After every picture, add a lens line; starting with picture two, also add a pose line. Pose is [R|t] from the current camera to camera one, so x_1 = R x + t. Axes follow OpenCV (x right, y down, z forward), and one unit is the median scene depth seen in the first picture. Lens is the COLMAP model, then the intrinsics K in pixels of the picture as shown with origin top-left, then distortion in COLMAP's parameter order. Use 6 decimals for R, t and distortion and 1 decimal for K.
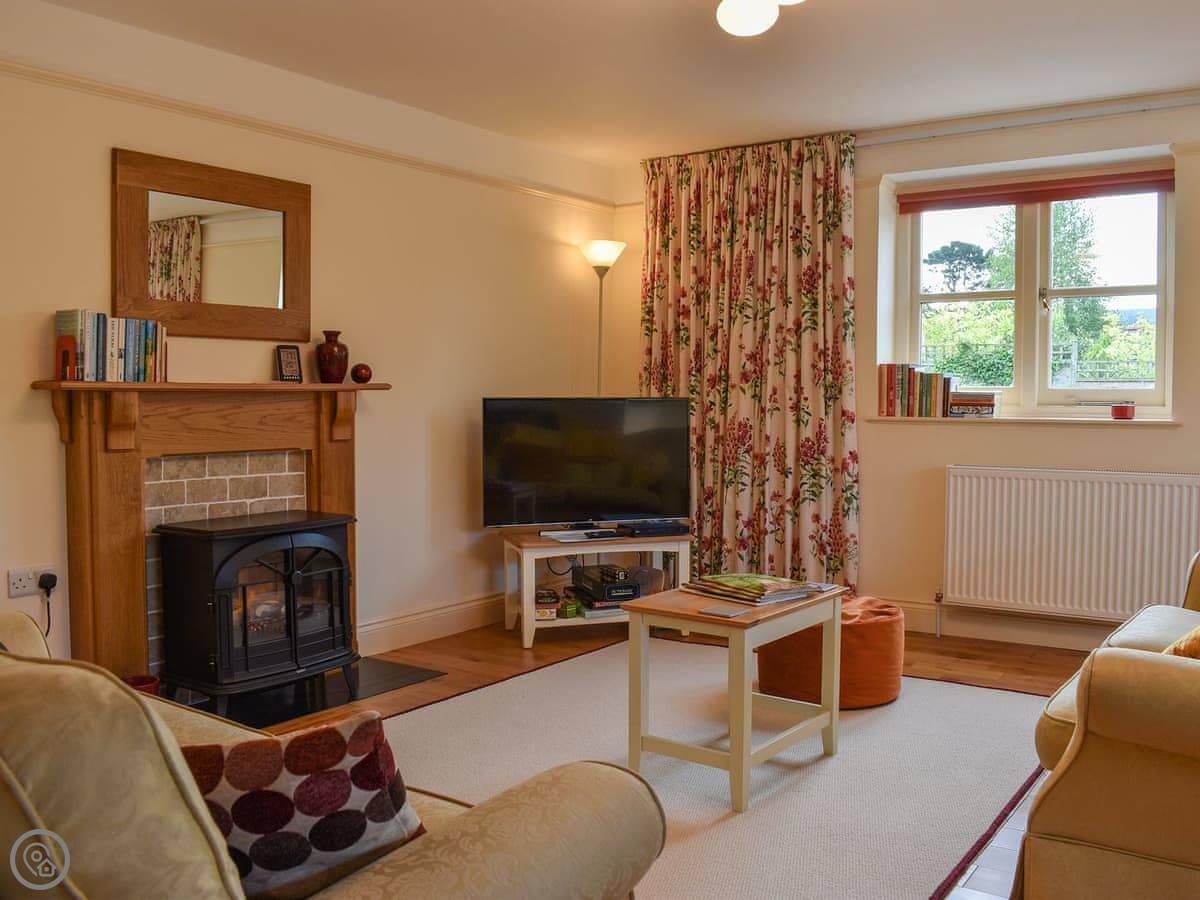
lens RADIAL K [[1041.7, 0, 600.0], [0, 1041.7, 450.0], [0, 0, 1]] dist [-0.085309, -0.006754]
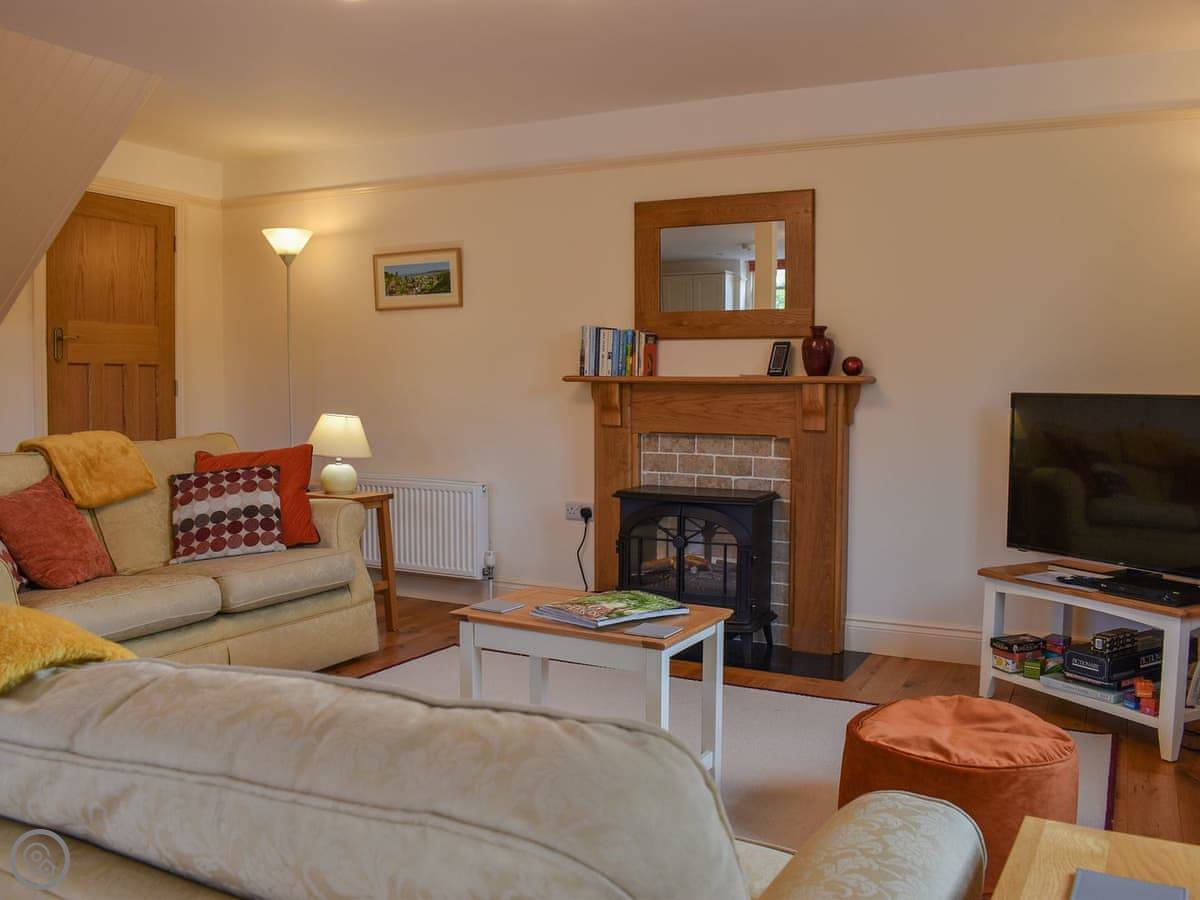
lens RADIAL K [[1041.7, 0, 600.0], [0, 1041.7, 450.0], [0, 0, 1]] dist [-0.085309, -0.006754]
pose [[0.144680, 0.065067, -0.987337, 0.802393], [-0.055079, 0.996818, 0.057621, -0.041375], [0.987944, 0.046045, 0.147803, 0.679829]]
